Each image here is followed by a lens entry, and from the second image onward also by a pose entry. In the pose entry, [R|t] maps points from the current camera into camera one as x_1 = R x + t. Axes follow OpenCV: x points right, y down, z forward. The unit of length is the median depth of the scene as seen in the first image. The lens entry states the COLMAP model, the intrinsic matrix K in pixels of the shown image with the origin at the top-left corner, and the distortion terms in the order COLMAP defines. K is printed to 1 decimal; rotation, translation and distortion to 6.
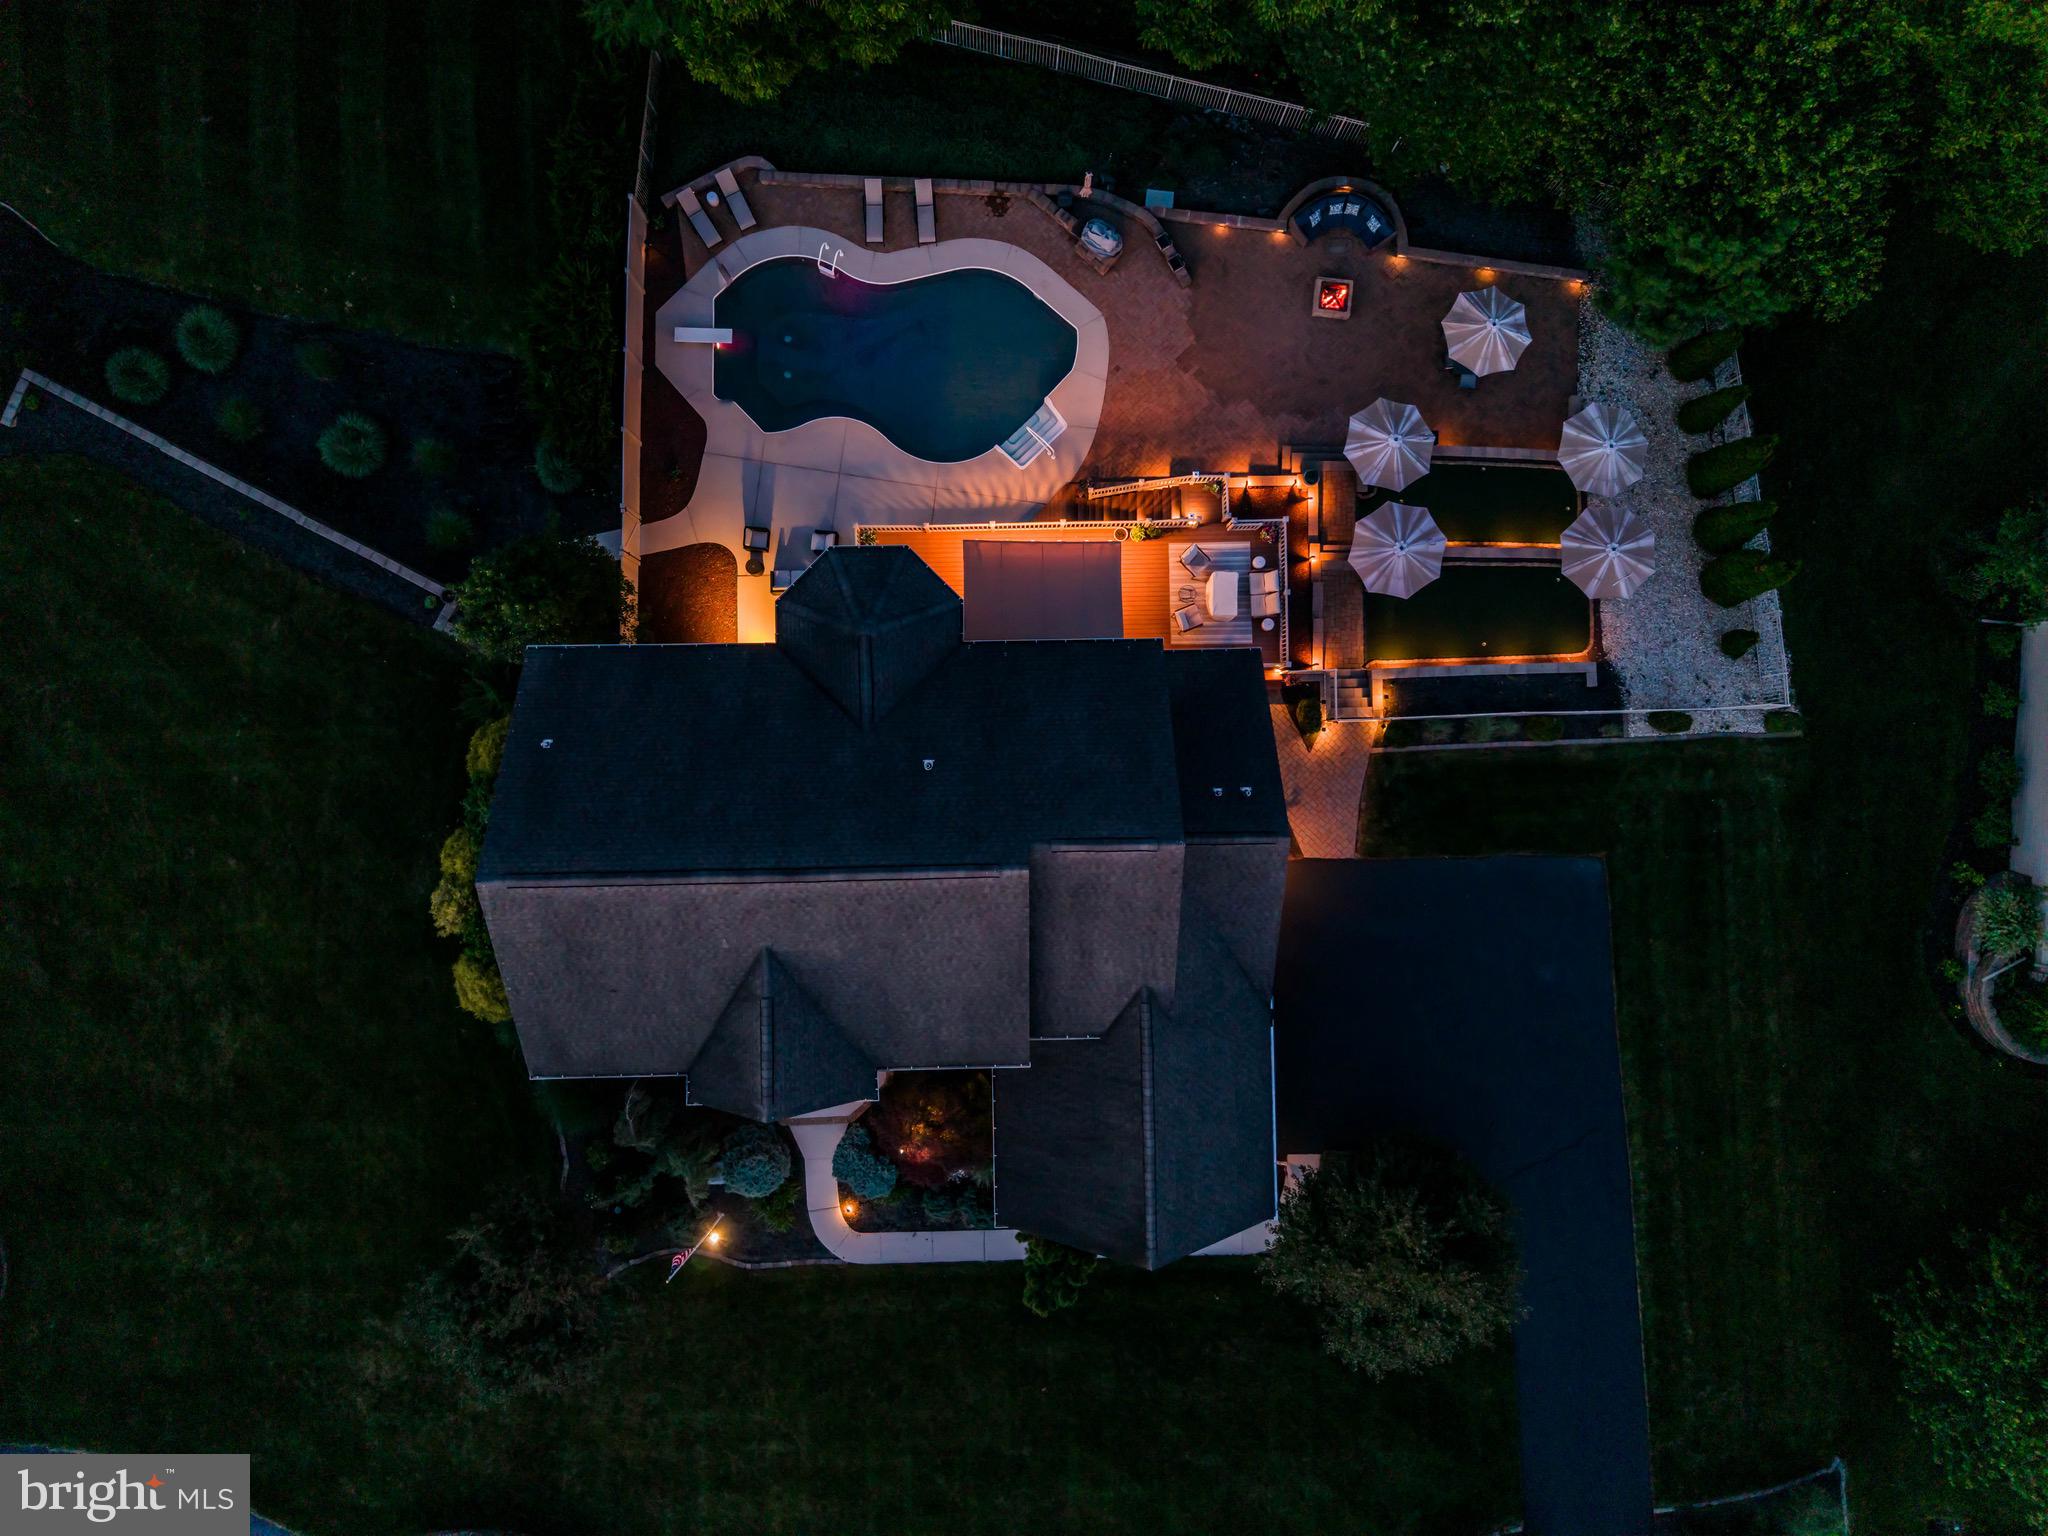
lens RADIAL K [[1384.2, 0, 1025.3], [0, 1384.2, 763.1], [0, 0, 1]] dist [0.029010, -0.030098]
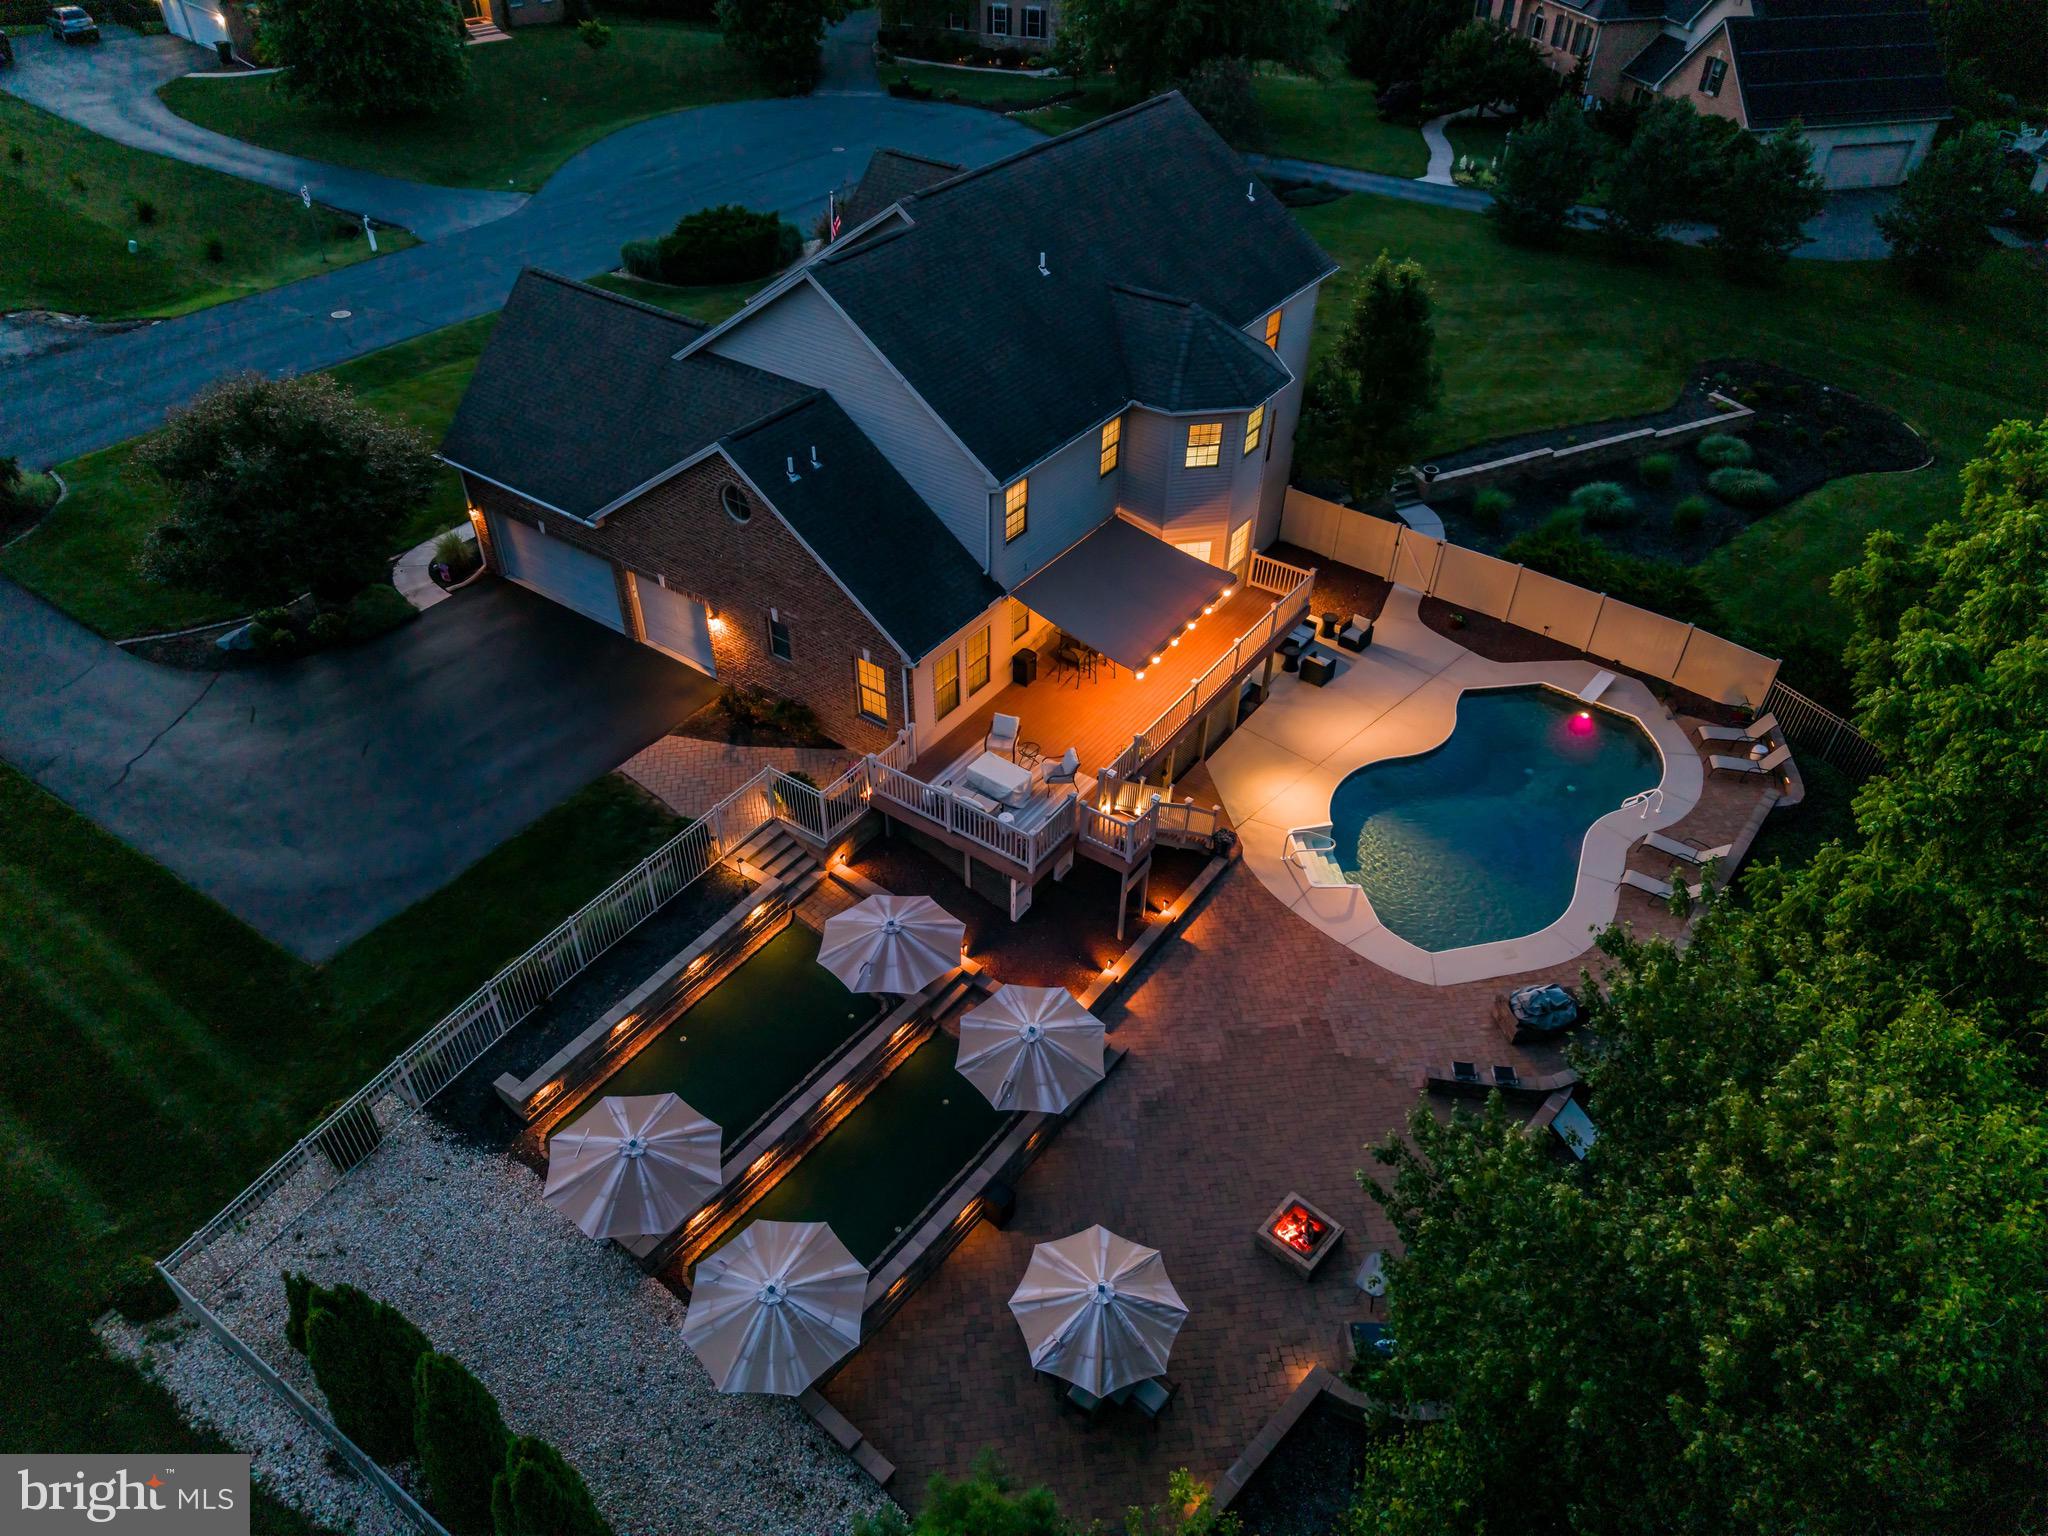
lens RADIAL K [[1384.2, 0, 1016.4], [0, 1384.2, 773.6], [0, 0, 1]] dist [0.029010, -0.030098]
pose [[-0.594450, 0.494560, -0.634066, 0.582285], [-0.803917, -0.383771, 0.454355, -0.446317], [-0.018630, 0.779827, 0.625718, 0.519500]]
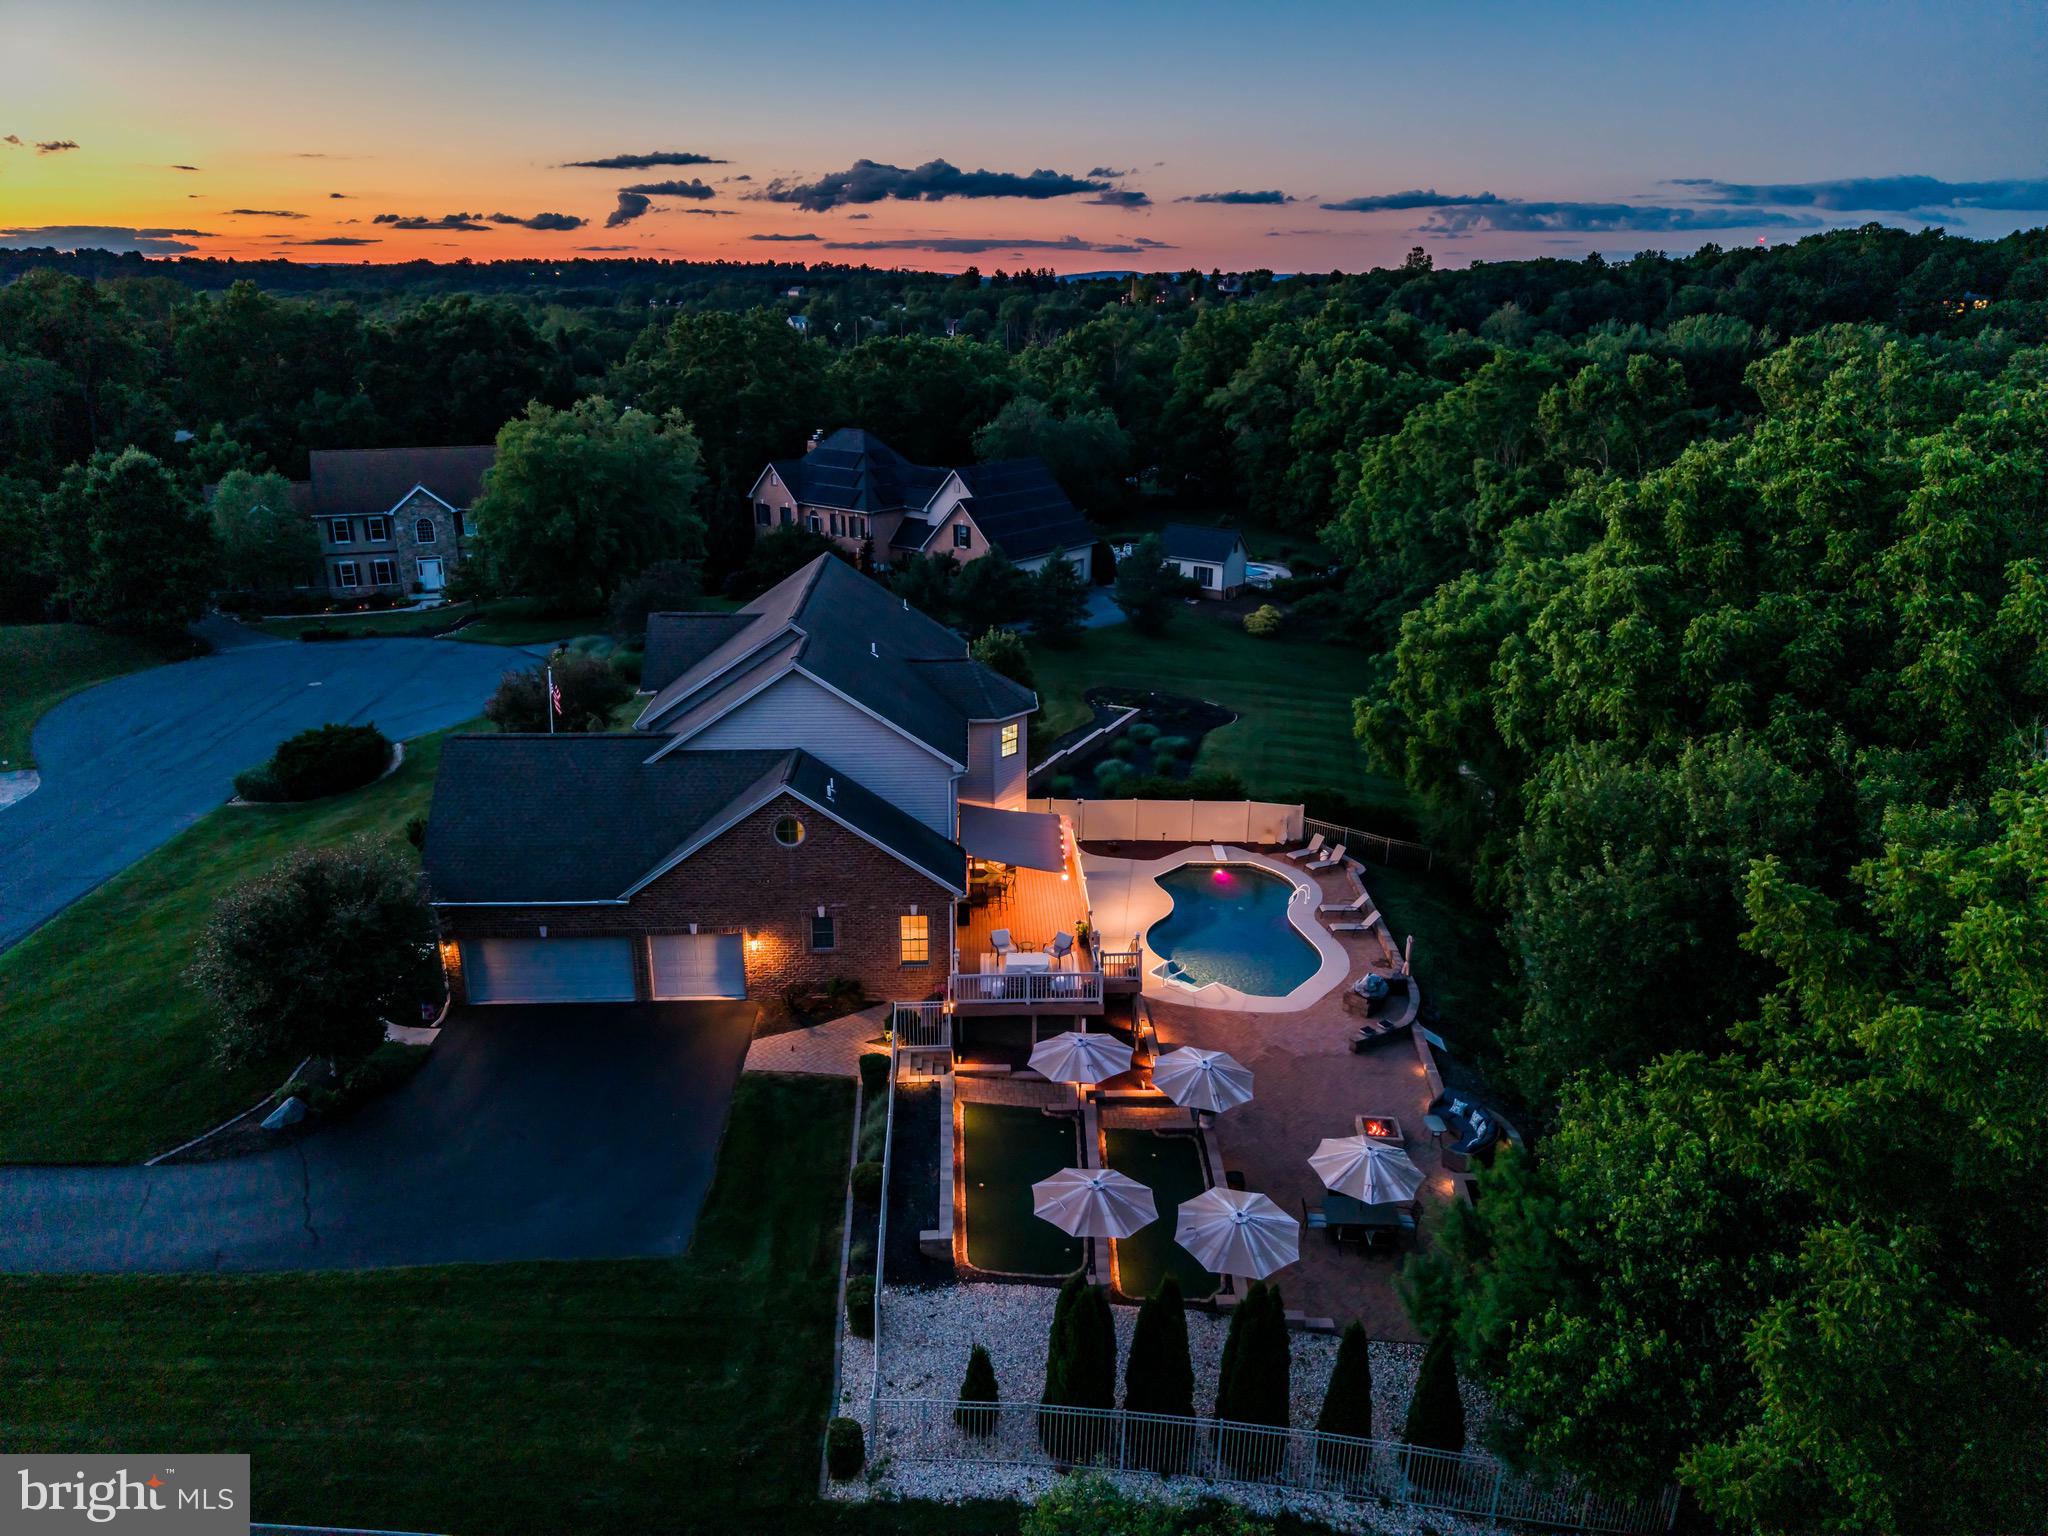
lens RADIAL K [[1384.2, 0, 1020.1], [0, 1384.2, 762.1], [0, 0, 1]] dist [0.029010, -0.030098]
pose [[0.022110, 0.310198, -0.950415, 1.027053], [-0.999748, 0.003188, -0.022217, -0.091815], [-0.003862, 0.950667, 0.310190, 0.522689]]
